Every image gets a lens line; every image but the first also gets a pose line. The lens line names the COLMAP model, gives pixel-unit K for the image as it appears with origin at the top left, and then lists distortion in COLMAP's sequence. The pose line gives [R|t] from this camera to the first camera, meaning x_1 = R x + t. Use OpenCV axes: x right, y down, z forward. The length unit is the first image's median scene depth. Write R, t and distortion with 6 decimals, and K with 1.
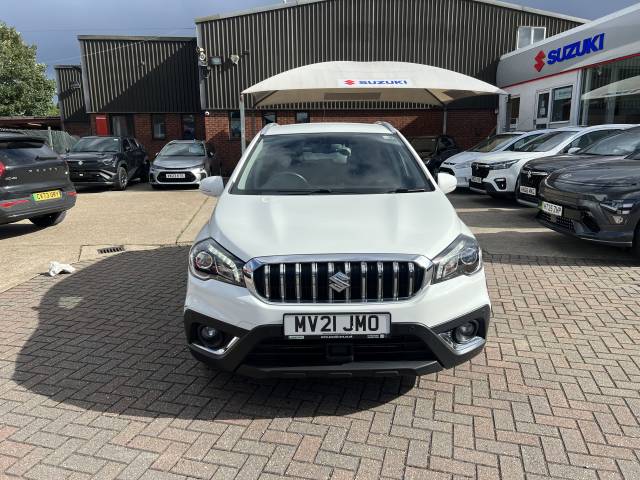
lens RADIAL K [[484.4, 0, 318.6], [0, 484.4, 238.8], [0, 0, 1]] dist [0.048885, -0.053299]
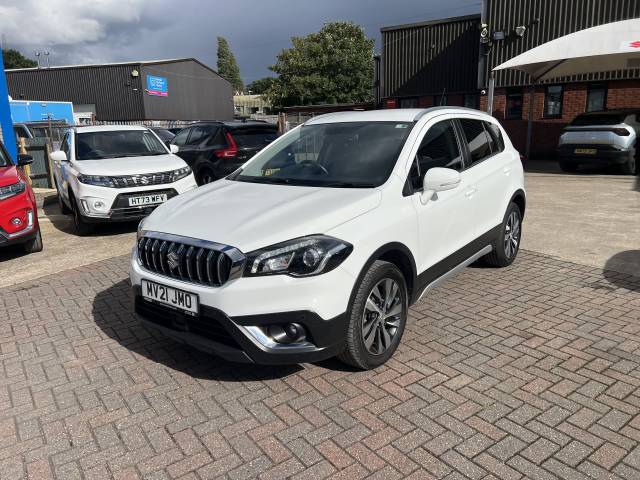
lens RADIAL K [[484.4, 0, 318.6], [0, 484.4, 238.8], [0, 0, 1]] dist [0.048885, -0.053299]
pose [[0.780308, 0.130103, -0.611713, 0.182898], [-0.104203, 0.991496, 0.077955, -0.015795], [0.616653, 0.002913, 0.787230, 0.054097]]
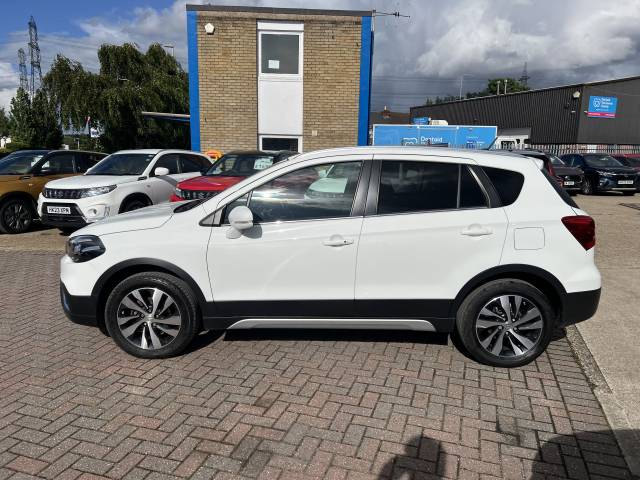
lens RADIAL K [[484.4, 0, 318.6], [0, 484.4, 238.8], [0, 0, 1]] dist [0.048885, -0.053299]
pose [[-0.040586, 0.190368, -0.980873, 0.326373], [-0.213203, 0.957424, 0.194639, -0.080895], [0.976165, 0.217025, 0.001729, 0.330672]]
